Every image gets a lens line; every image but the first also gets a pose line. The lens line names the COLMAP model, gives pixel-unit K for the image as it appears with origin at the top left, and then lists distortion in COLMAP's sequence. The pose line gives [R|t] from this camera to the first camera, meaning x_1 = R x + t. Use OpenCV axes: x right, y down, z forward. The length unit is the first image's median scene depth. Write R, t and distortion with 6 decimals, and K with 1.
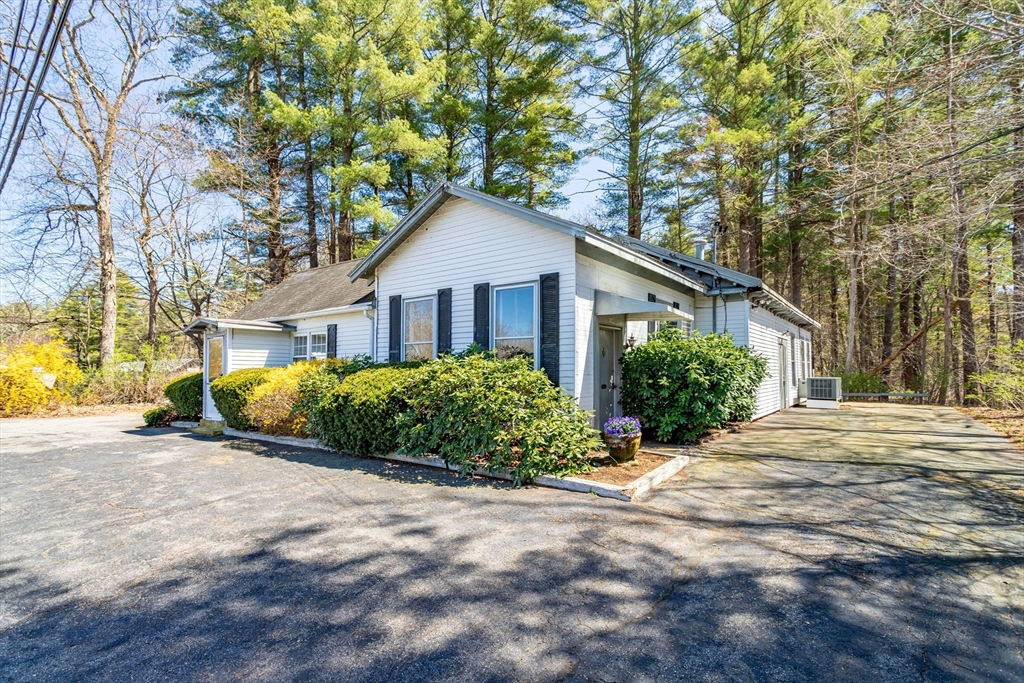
lens RADIAL K [[496.9, 0, 512.4], [0, 496.9, 361.9], [0, 0, 1]] dist [0.001008, 0.000465]
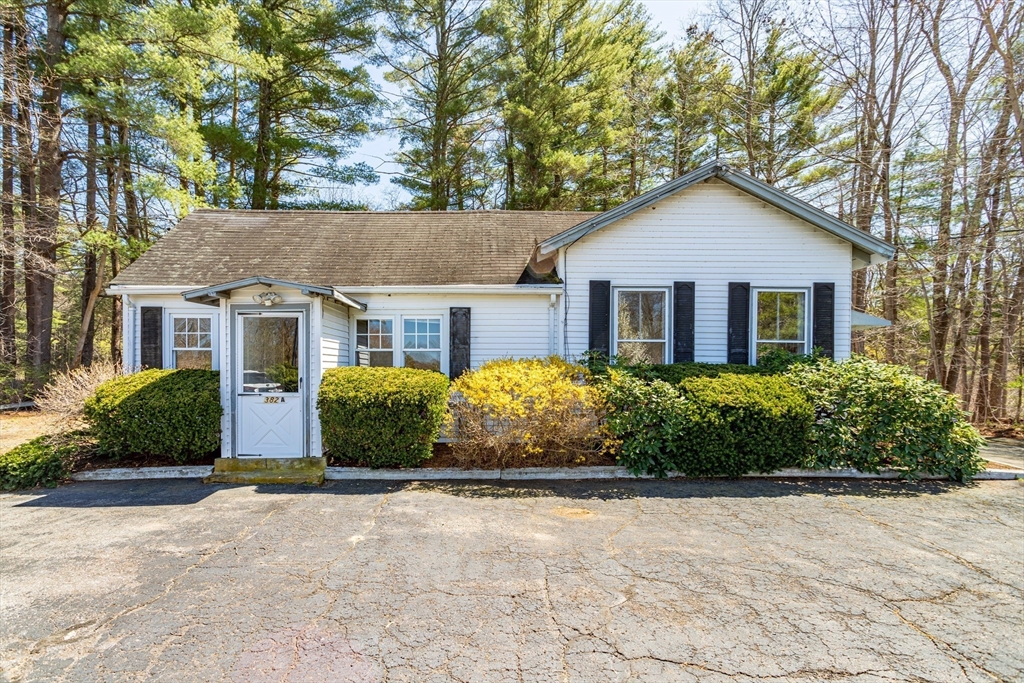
lens RADIAL K [[497.2, 0, 472.1], [0, 497.2, 375.2], [0, 0, 1]] dist [0.003744, 0.000702]
pose [[0.786657, -0.002794, 0.617384, -1.020396], [-0.019386, 0.999385, 0.029225, 0.001457], [-0.617086, -0.034959, 0.786119, 0.546647]]
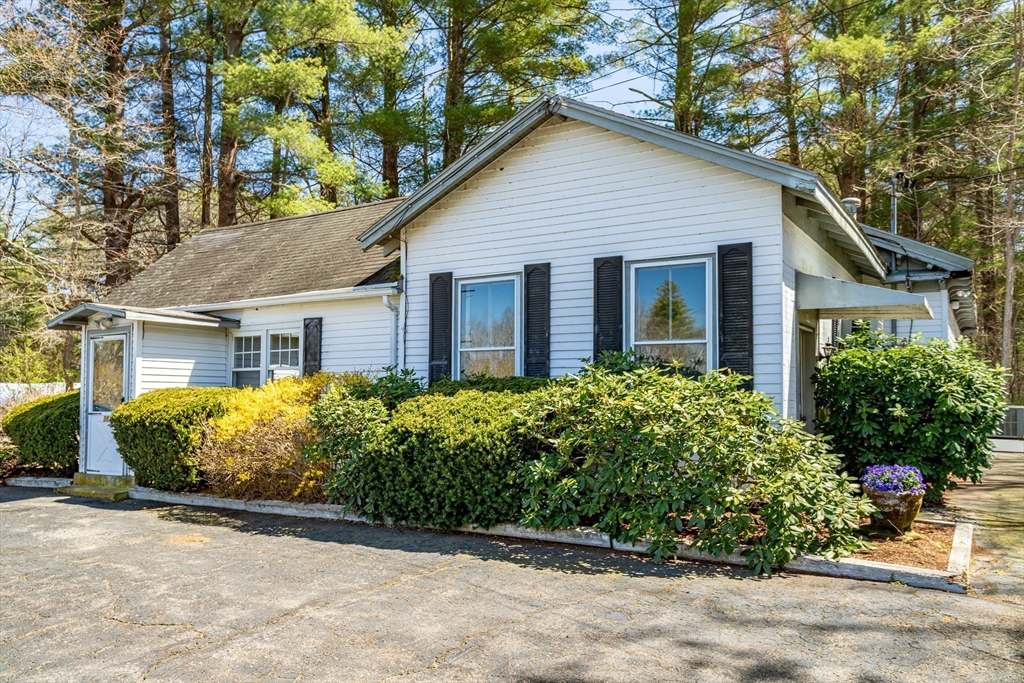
lens RADIAL K [[774.3, 0, 512.9], [0, 774.3, 369.9], [0, 0, 1]] dist [0.002433, 0.005375]
pose [[0.994607, 0.007340, 0.103453, -0.277834], [-0.005803, 0.999868, -0.015154, 0.003060], [-0.103551, 0.014472, 0.994519, 0.025352]]
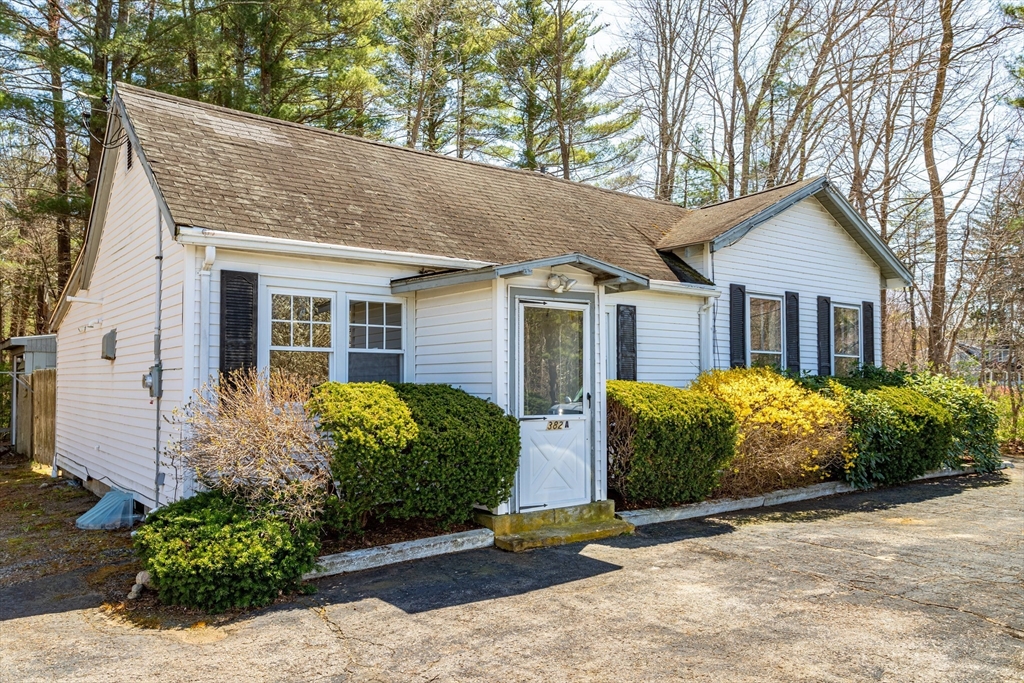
lens RADIAL K [[774.3, 0, 512.9], [0, 774.3, 369.9], [0, 0, 1]] dist [0.002433, 0.005375]
pose [[0.261840, 0.025279, 0.964780, -1.606559], [-0.020093, 0.999583, -0.020737, 0.025482], [-0.964902, -0.013955, 0.262239, 1.150663]]
